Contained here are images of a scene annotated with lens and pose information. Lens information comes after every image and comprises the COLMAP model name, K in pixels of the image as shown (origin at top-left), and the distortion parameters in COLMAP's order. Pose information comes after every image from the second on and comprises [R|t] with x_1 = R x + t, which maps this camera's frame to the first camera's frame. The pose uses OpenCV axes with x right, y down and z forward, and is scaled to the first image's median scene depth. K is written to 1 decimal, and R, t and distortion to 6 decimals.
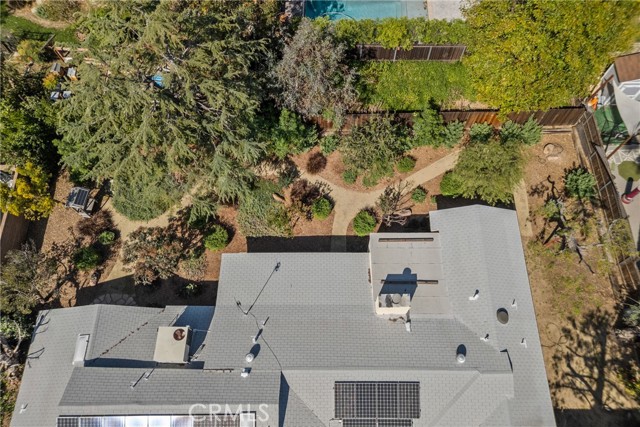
lens RADIAL K [[478.2, 0, 320.0], [0, 478.2, 213.5], [0, 0, 1]] dist [0.065299, -0.053097]
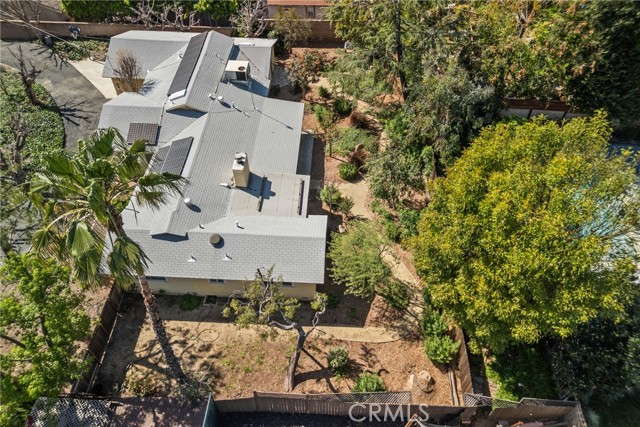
lens RADIAL K [[478.2, 0, 320.0], [0, 478.2, 213.5], [0, 0, 1]] dist [0.065299, -0.053097]
pose [[-0.055981, 0.763971, -0.642818, 0.931332], [-0.913190, 0.221125, 0.342327, -0.363713], [0.403671, 0.606179, 0.685271, 0.264865]]
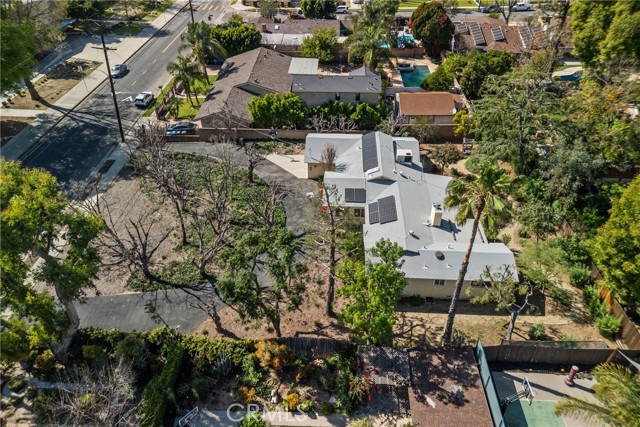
lens RADIAL K [[478.2, 0, 320.0], [0, 478.2, 213.5], [0, 0, 1]] dist [0.065299, -0.053097]
pose [[-0.045780, 0.597856, -0.800295, 1.478419], [-0.913117, 0.299852, 0.276237, 0.078414], [0.405120, 0.743409, 0.532185, -0.144822]]
